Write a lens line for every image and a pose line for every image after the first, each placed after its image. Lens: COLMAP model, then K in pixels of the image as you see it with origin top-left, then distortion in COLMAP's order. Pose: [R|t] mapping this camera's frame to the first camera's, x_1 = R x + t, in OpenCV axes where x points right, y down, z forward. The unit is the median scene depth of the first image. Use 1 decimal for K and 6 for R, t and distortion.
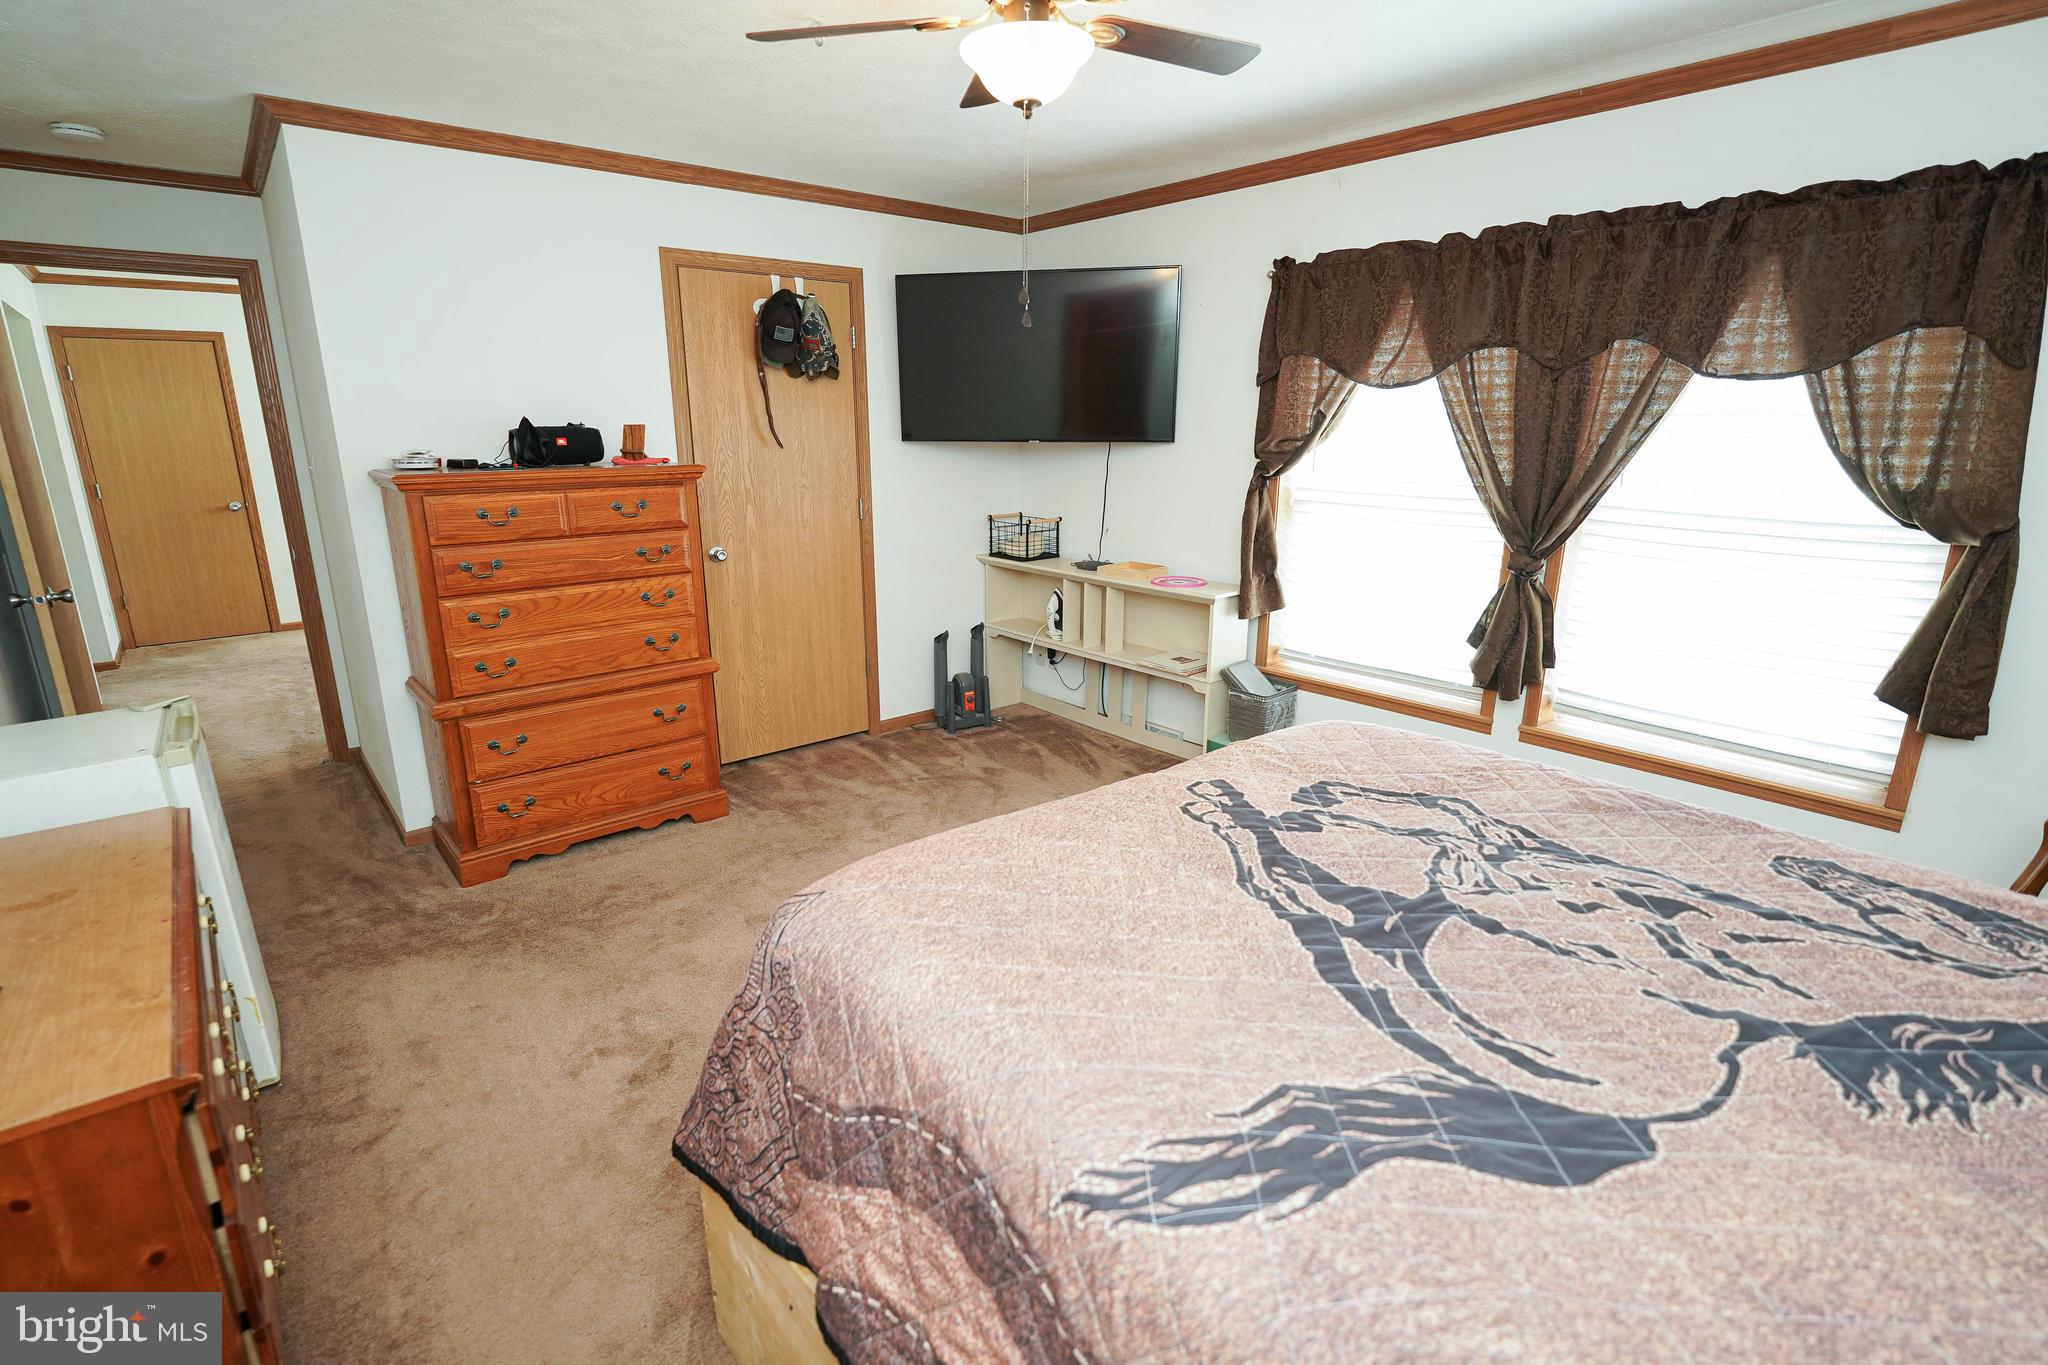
lens RADIAL K [[974.0, 0, 1029.7], [0, 974.0, 673.5], [0, 0, 1]] dist [-0.013842, 0.002263]
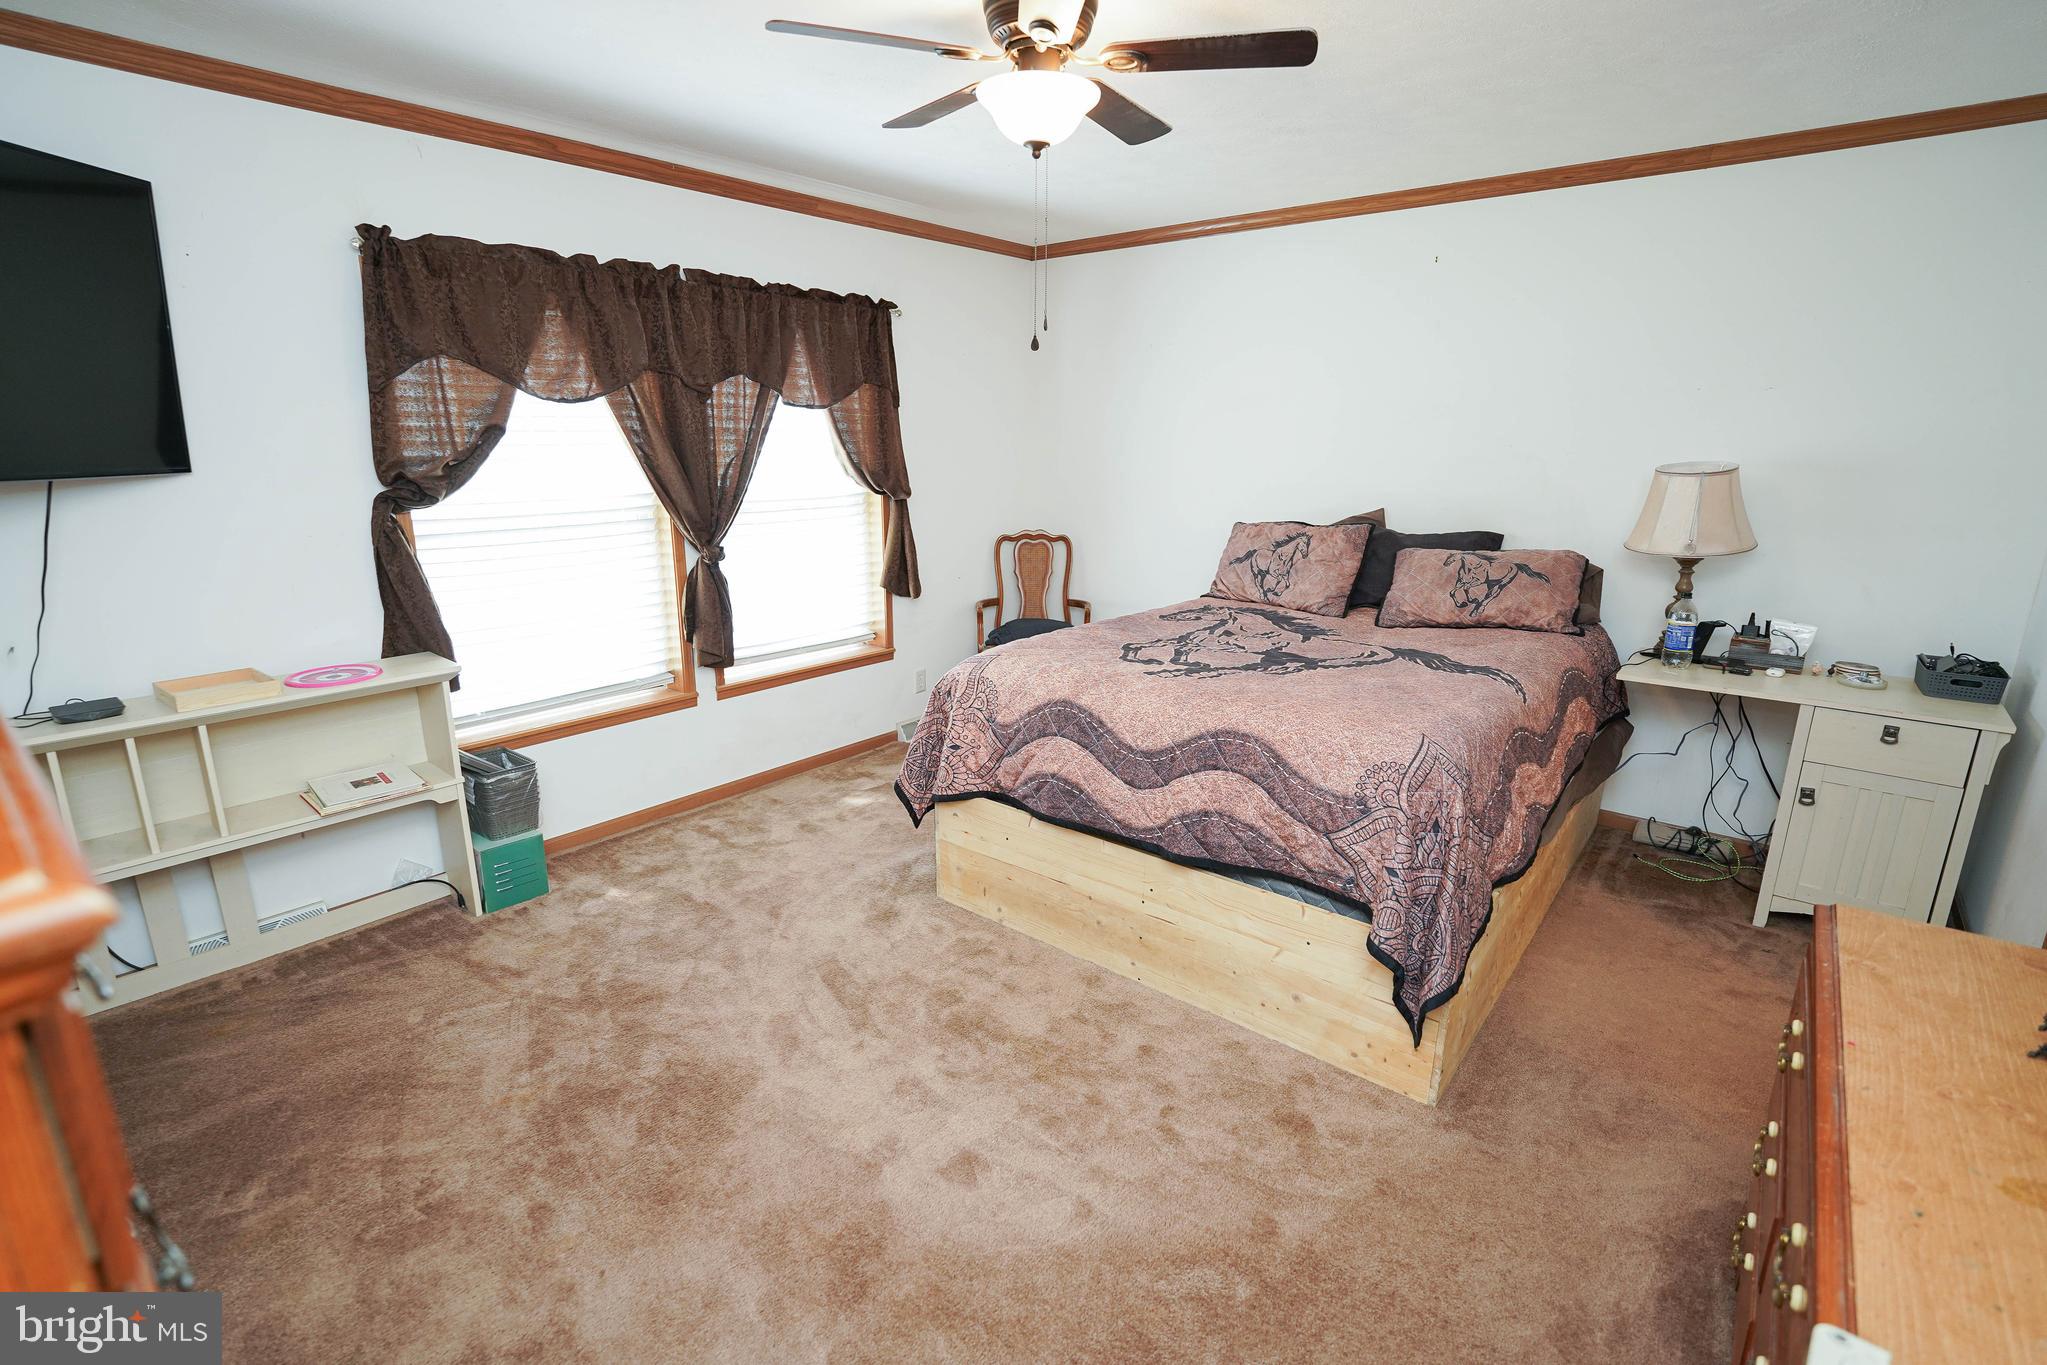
lens RADIAL K [[973.6, 0, 987.9], [0, 973.6, 666.3], [0, 0, 1]] dist [-0.013842, 0.002263]
pose [[-0.151484, -0.232870, 0.960637, -0.672011], [0.245858, 0.932434, 0.264803, -0.200536], [-0.957396, 0.276294, -0.083996, 0.747250]]
